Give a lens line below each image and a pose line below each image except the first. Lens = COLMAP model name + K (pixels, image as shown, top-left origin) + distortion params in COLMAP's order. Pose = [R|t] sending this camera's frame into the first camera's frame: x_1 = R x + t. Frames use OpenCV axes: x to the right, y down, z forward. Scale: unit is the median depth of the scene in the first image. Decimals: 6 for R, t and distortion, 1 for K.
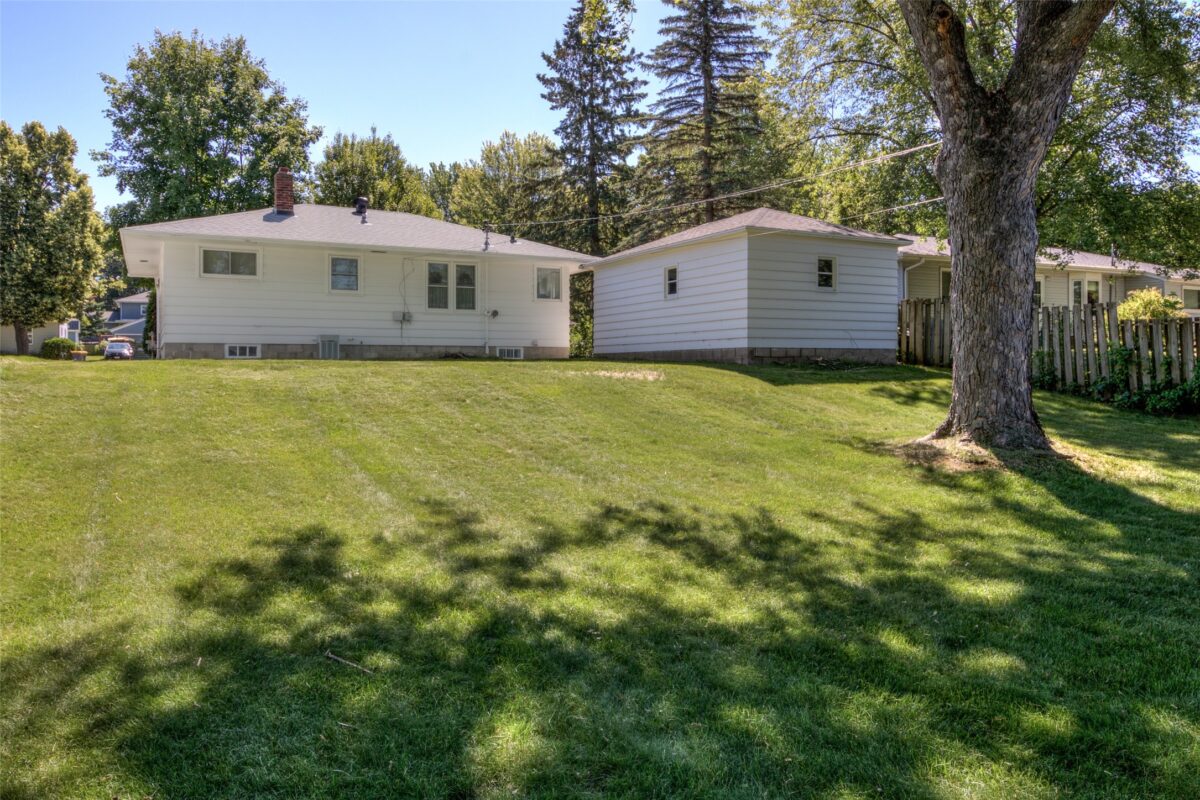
lens RADIAL K [[841.0, 0, 609.2], [0, 841.0, 391.0], [0, 0, 1]] dist [-0.007444, -0.004656]
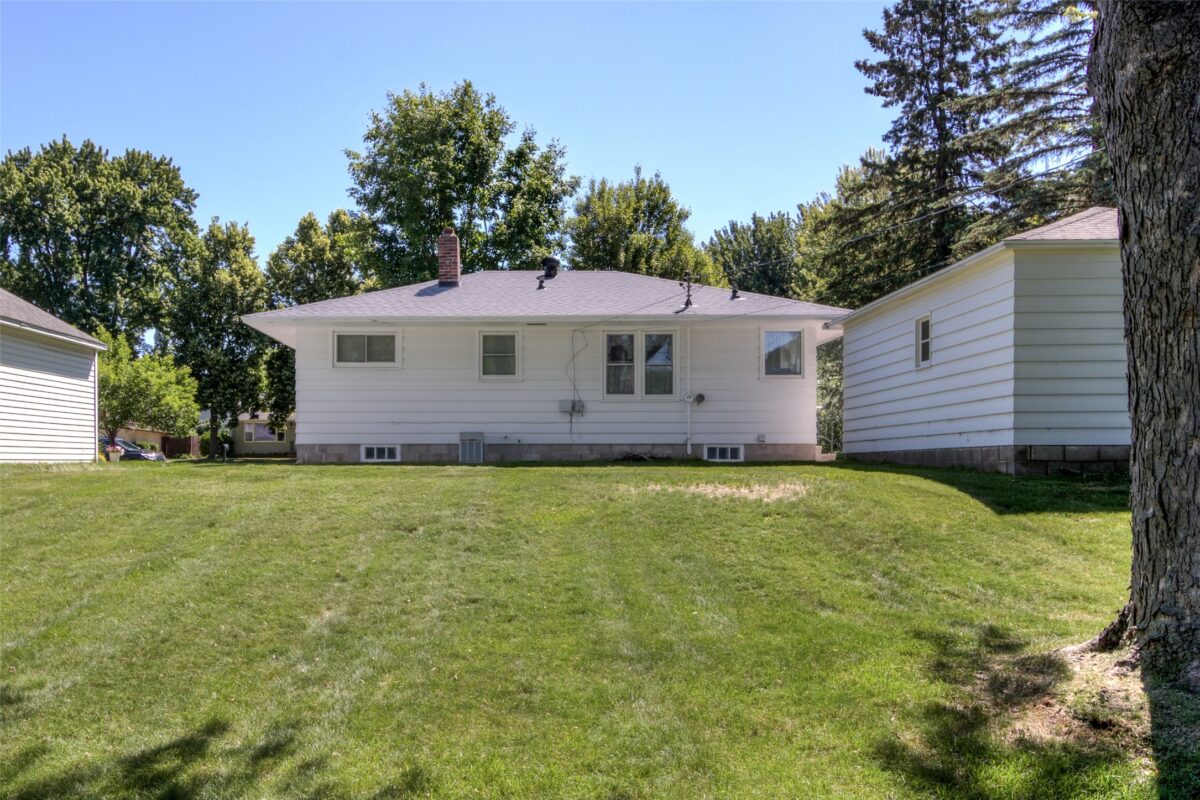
lens RADIAL K [[1034.0, 0, 537.0], [0, 1034.0, 476.6], [0, 0, 1]] dist [0.004521, 0.003164]
pose [[0.870100, 0.007429, -0.492819, 0.138642], [-0.014732, 0.999832, -0.010939, -0.009966], [0.492655, 0.016778, 0.870063, 0.119751]]
